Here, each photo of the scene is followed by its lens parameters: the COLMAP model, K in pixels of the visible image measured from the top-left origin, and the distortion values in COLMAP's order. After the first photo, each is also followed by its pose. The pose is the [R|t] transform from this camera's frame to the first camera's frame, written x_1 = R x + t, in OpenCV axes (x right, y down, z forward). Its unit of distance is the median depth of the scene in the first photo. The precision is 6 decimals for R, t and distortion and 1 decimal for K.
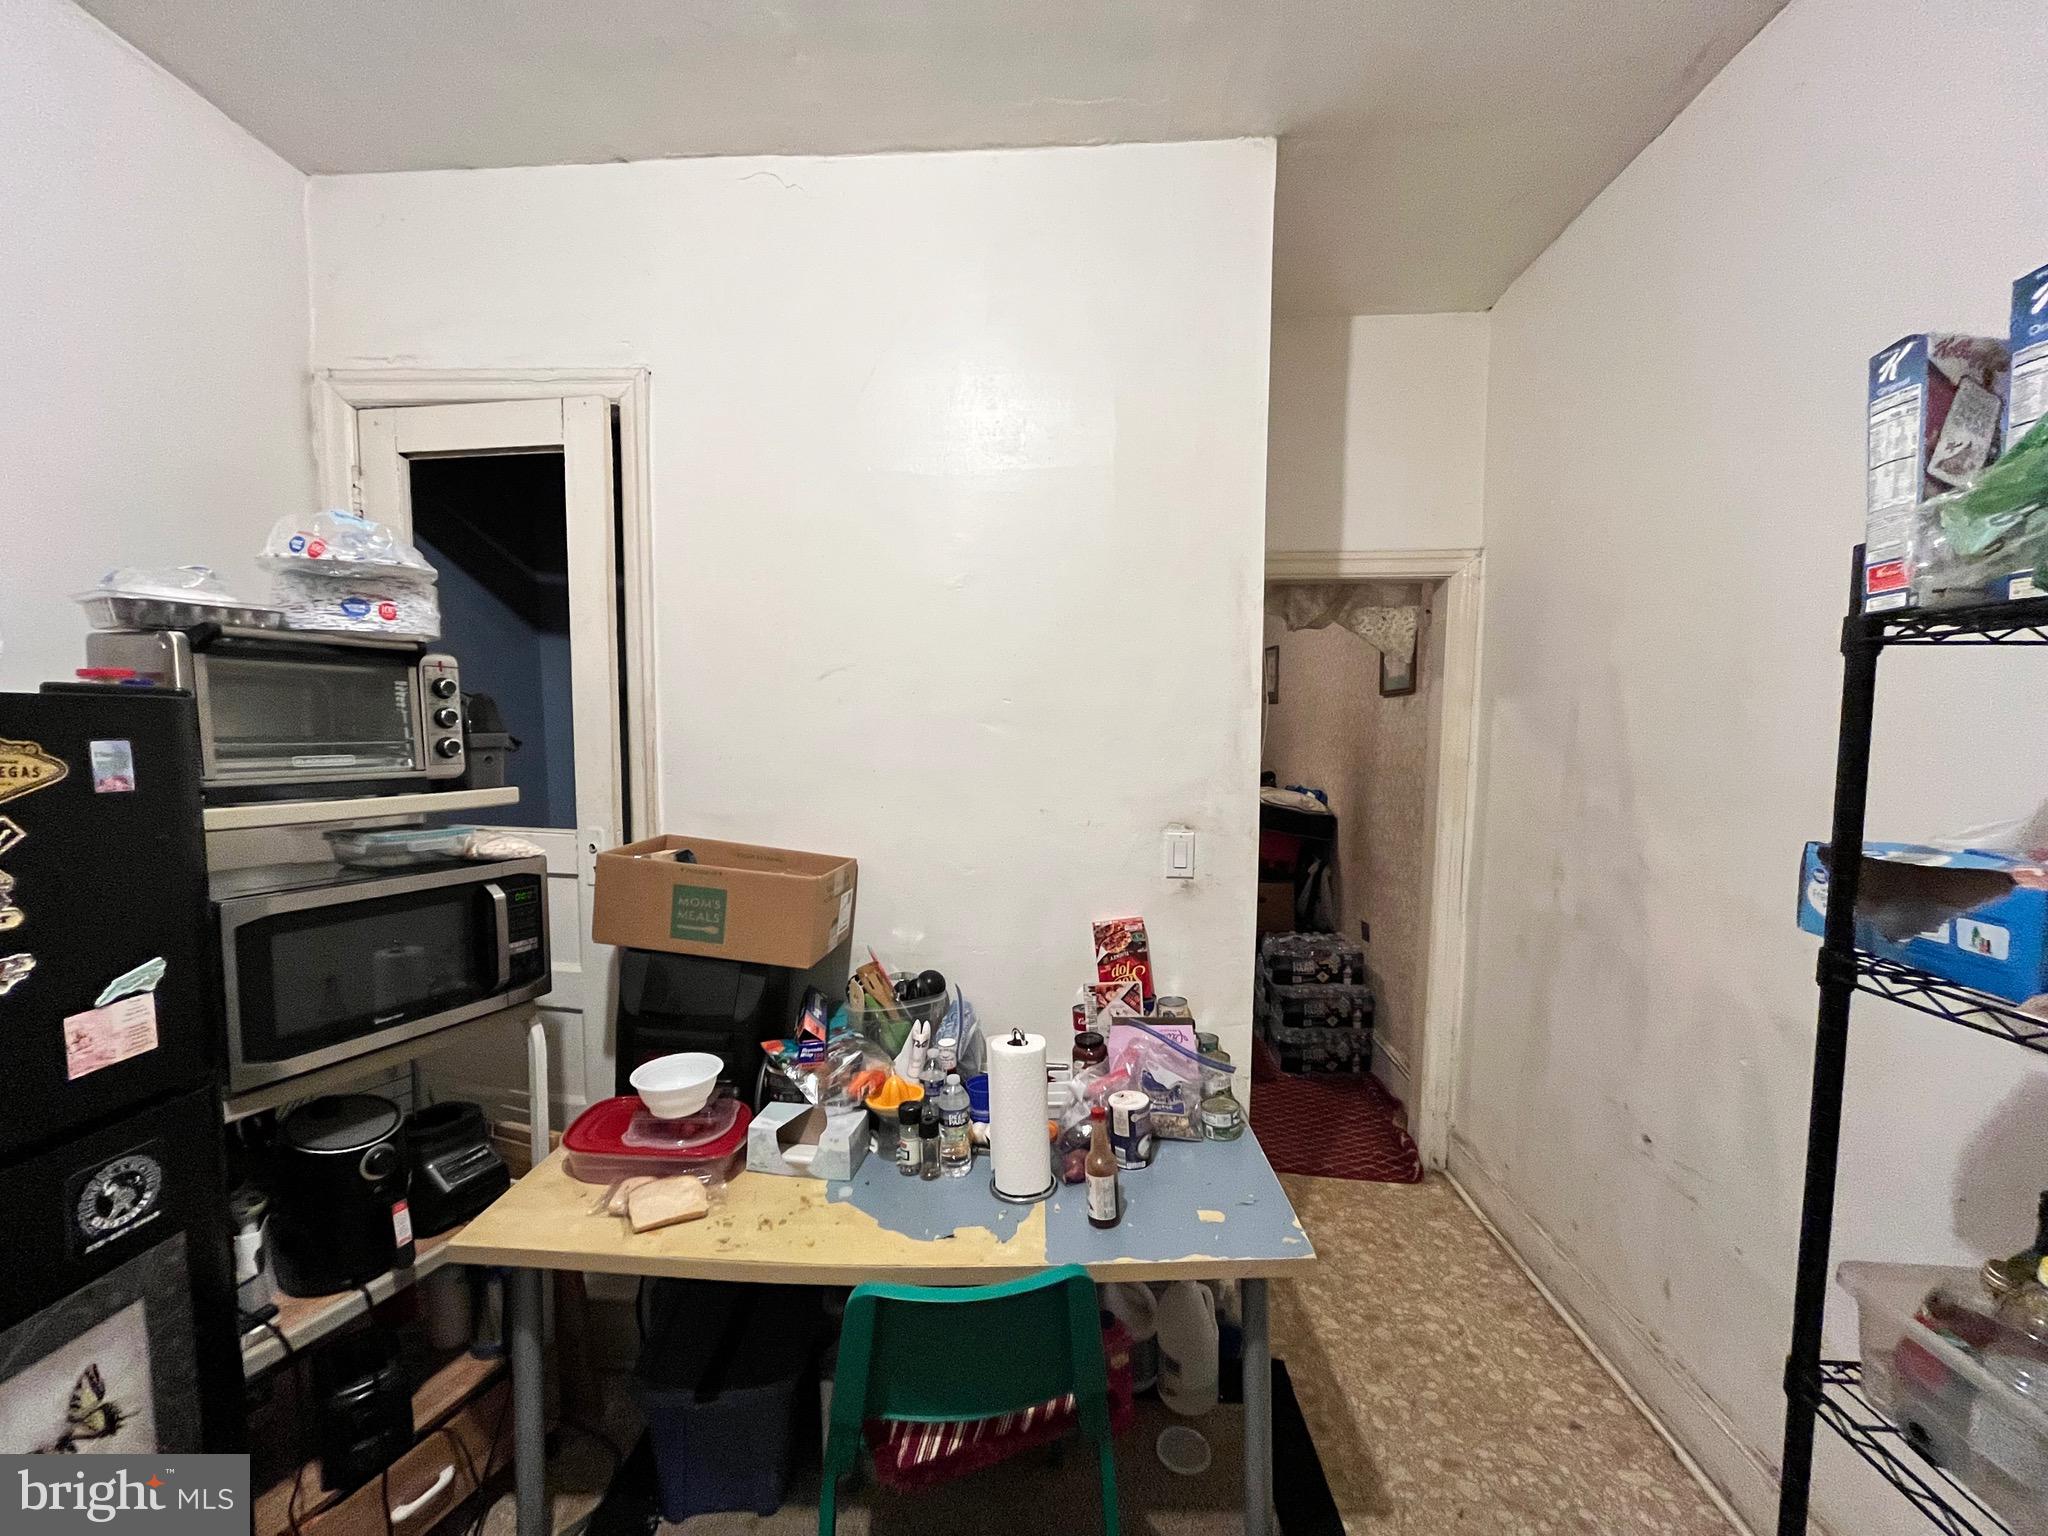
lens RADIAL K [[825.7, 0, 1025.4], [0, 825.7, 779.0], [0, 0, 1]] dist [-0.002487, -0.000165]
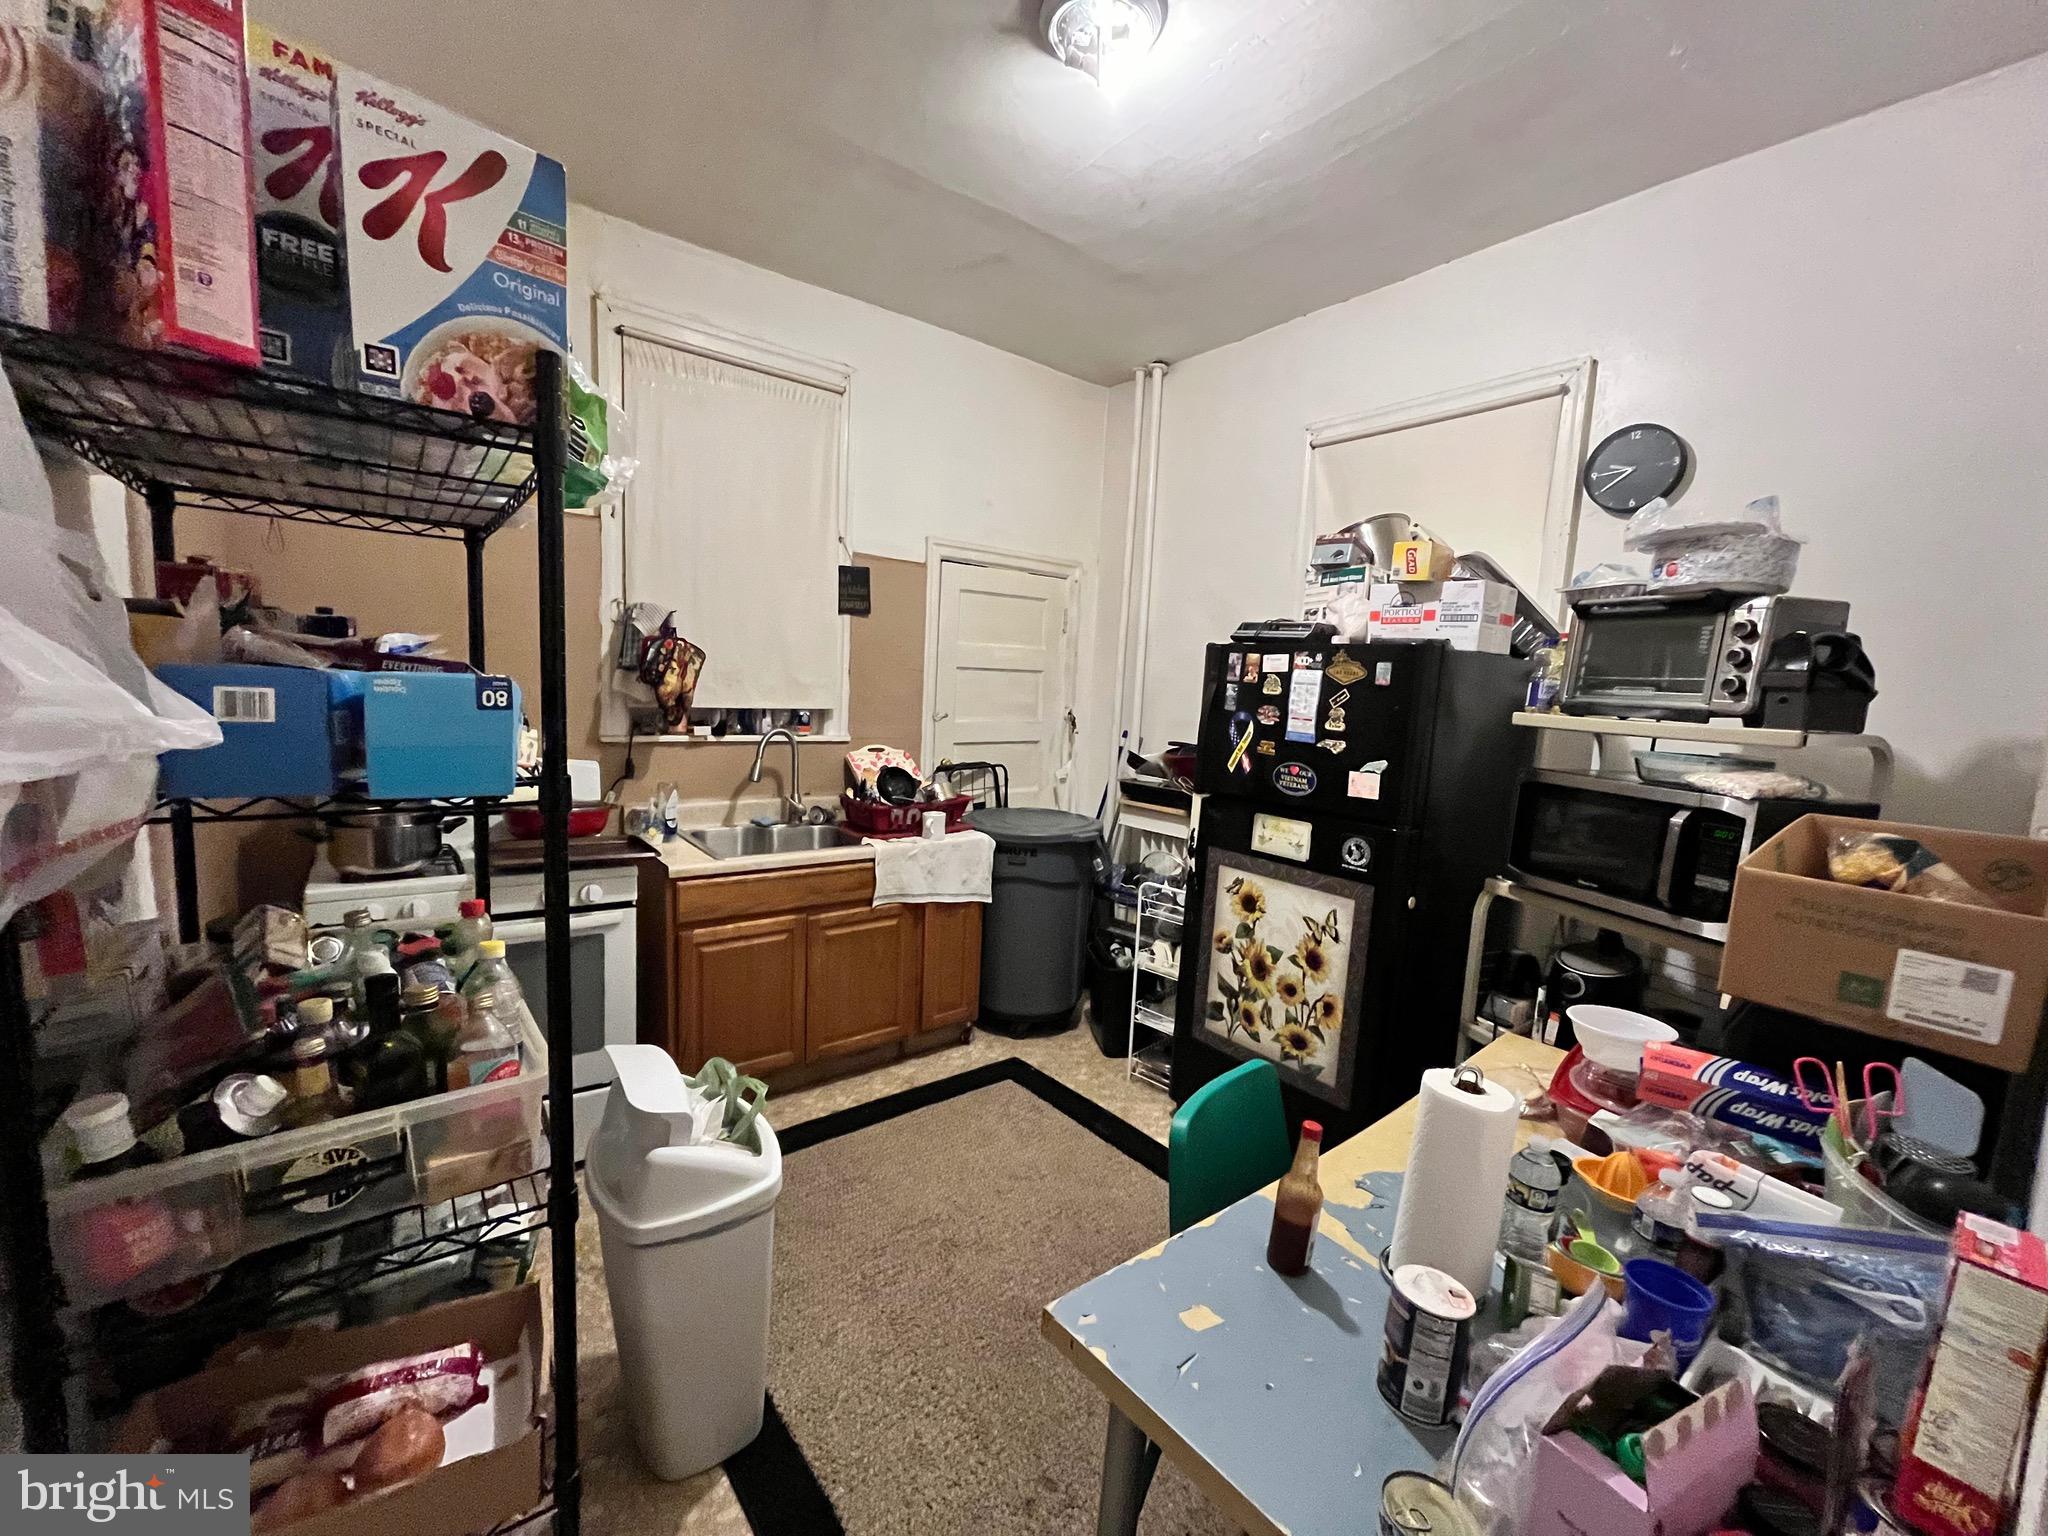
lens RADIAL K [[825.7, 0, 1021.7], [0, 825.7, 779.4], [0, 0, 1]] dist [-0.002487, -0.000165]
pose [[-0.752173, 0.030917, -0.658240, 0.954185], [-0.102746, 0.981179, 0.163493, 0.001469], [0.650906, 0.190607, -0.734840, 1.642737]]
